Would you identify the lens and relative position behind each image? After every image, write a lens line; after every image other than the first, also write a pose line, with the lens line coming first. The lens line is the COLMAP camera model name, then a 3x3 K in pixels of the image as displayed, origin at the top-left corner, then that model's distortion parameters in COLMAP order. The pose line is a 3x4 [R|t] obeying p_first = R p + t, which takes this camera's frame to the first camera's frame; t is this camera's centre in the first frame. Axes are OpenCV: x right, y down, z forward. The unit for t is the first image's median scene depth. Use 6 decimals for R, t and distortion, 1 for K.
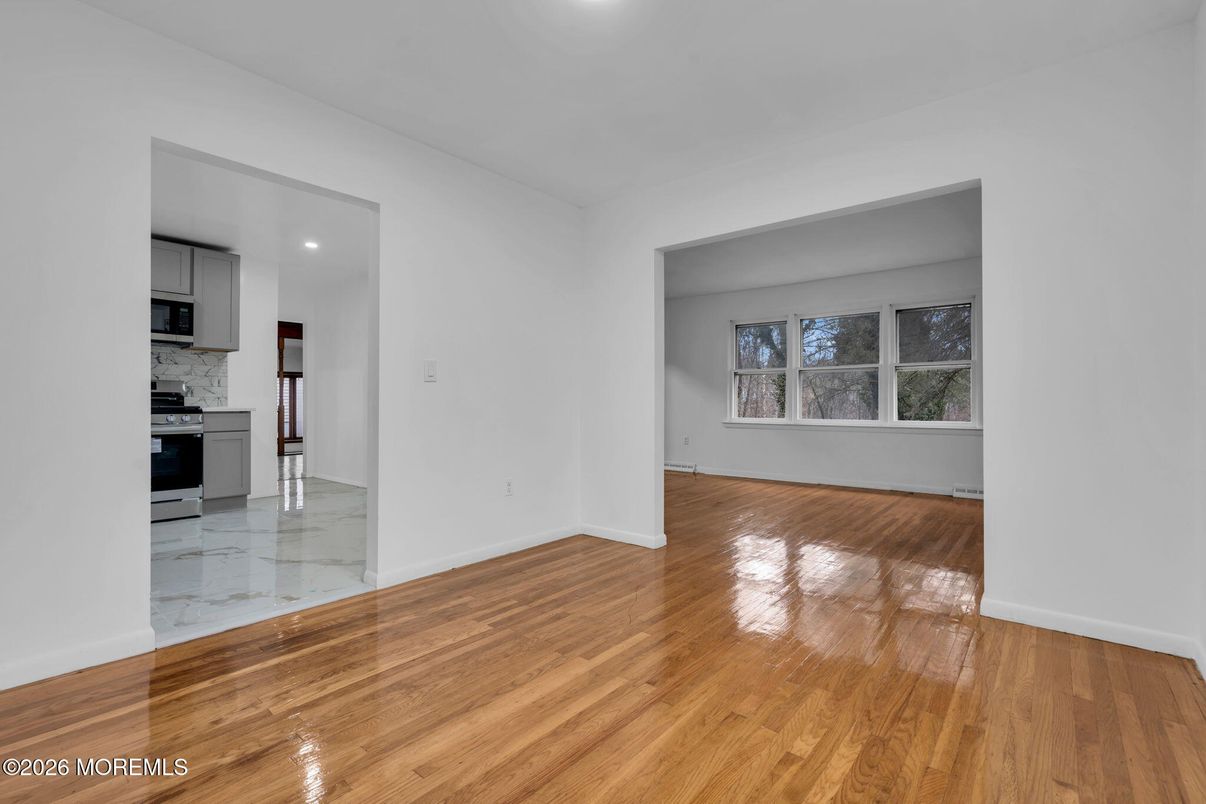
lens RADIAL K [[547.4, 0, 605.2], [0, 547.4, 402.3], [0, 0, 1]] dist [-0.000106, 0.000631]
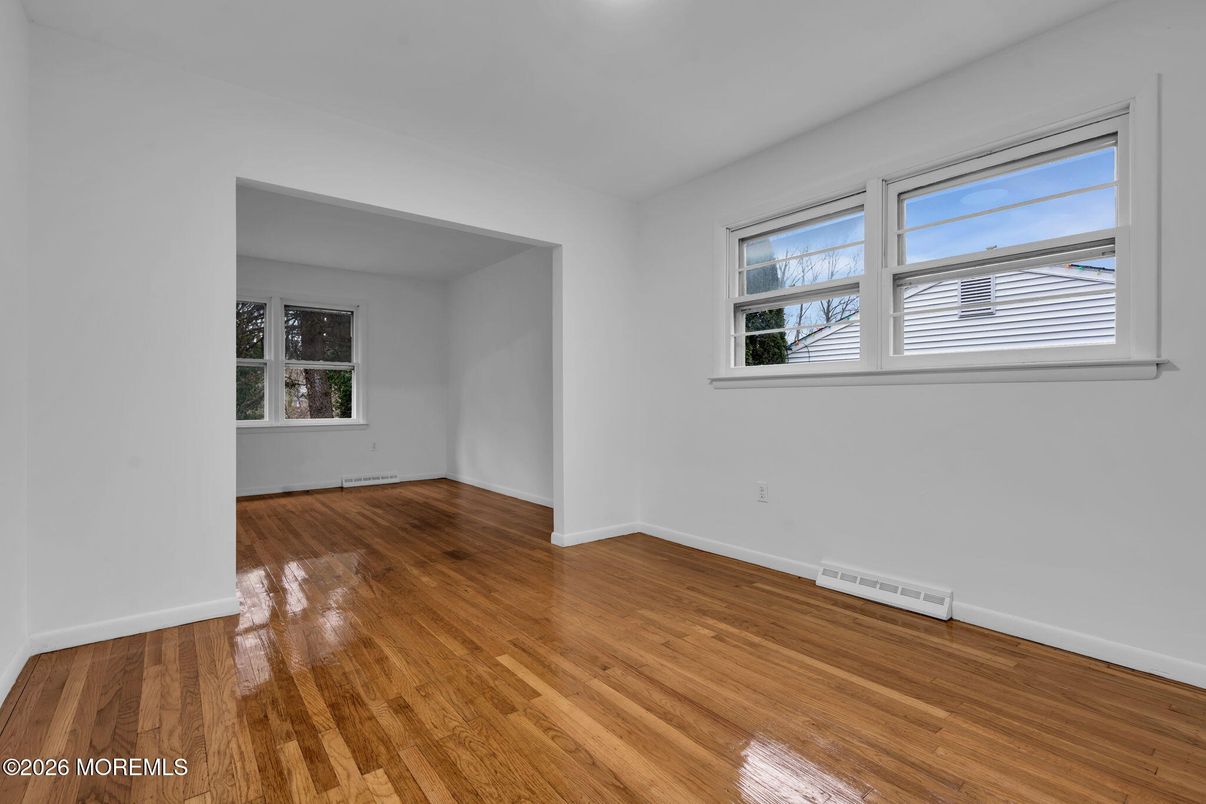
lens RADIAL K [[547.4, 0, 605.2], [0, 547.4, 402.3], [0, 0, 1]] dist [-0.000106, 0.000631]
pose [[0.199935, -0.000957, 0.979809, -0.869455], [-0.001669, 0.999998, 0.001317, 0.003180], [-0.979808, -0.001898, 0.199933, 0.732719]]
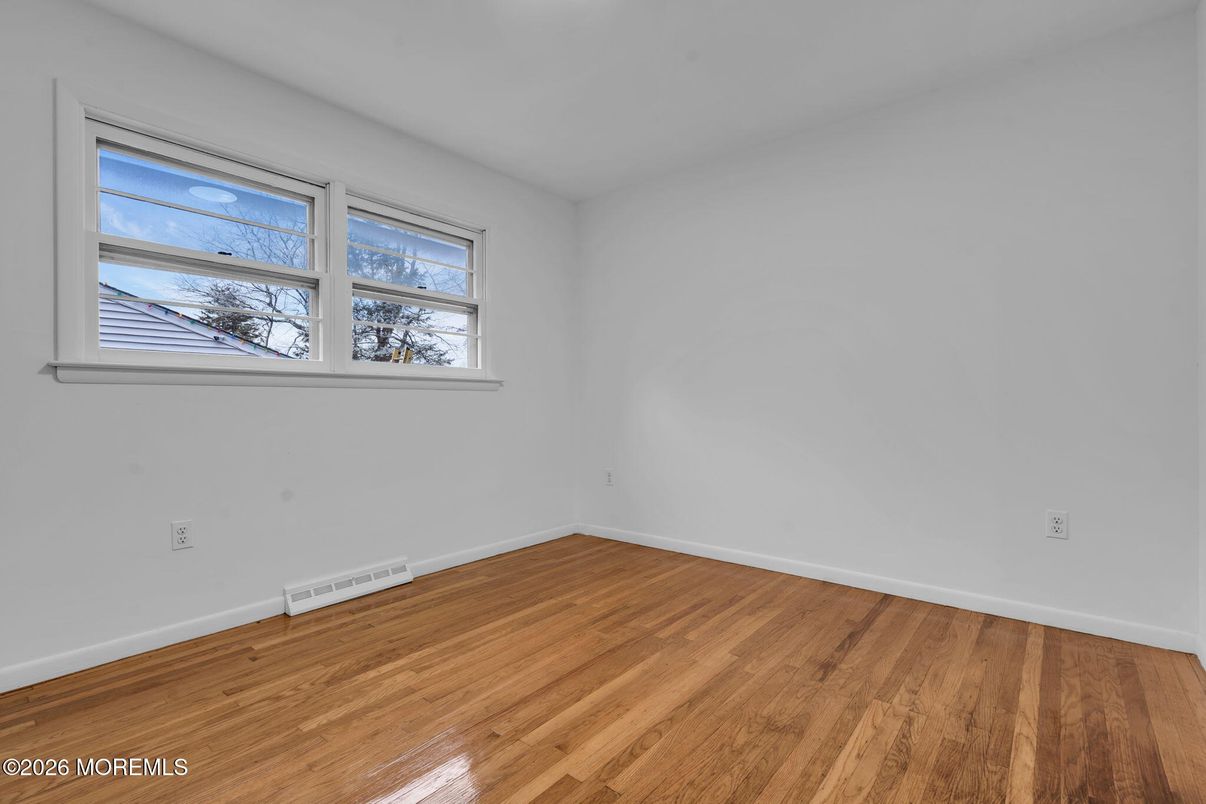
lens RADIAL K [[547.4, 0, 605.2], [0, 547.4, 402.3], [0, 0, 1]] dist [-0.000106, 0.000631]
pose [[-0.999971, 0.004984, -0.005671, -0.076302], [0.005002, 0.999982, -0.003221, 0.006558], [0.005655, -0.003249, -0.999979, 1.701138]]
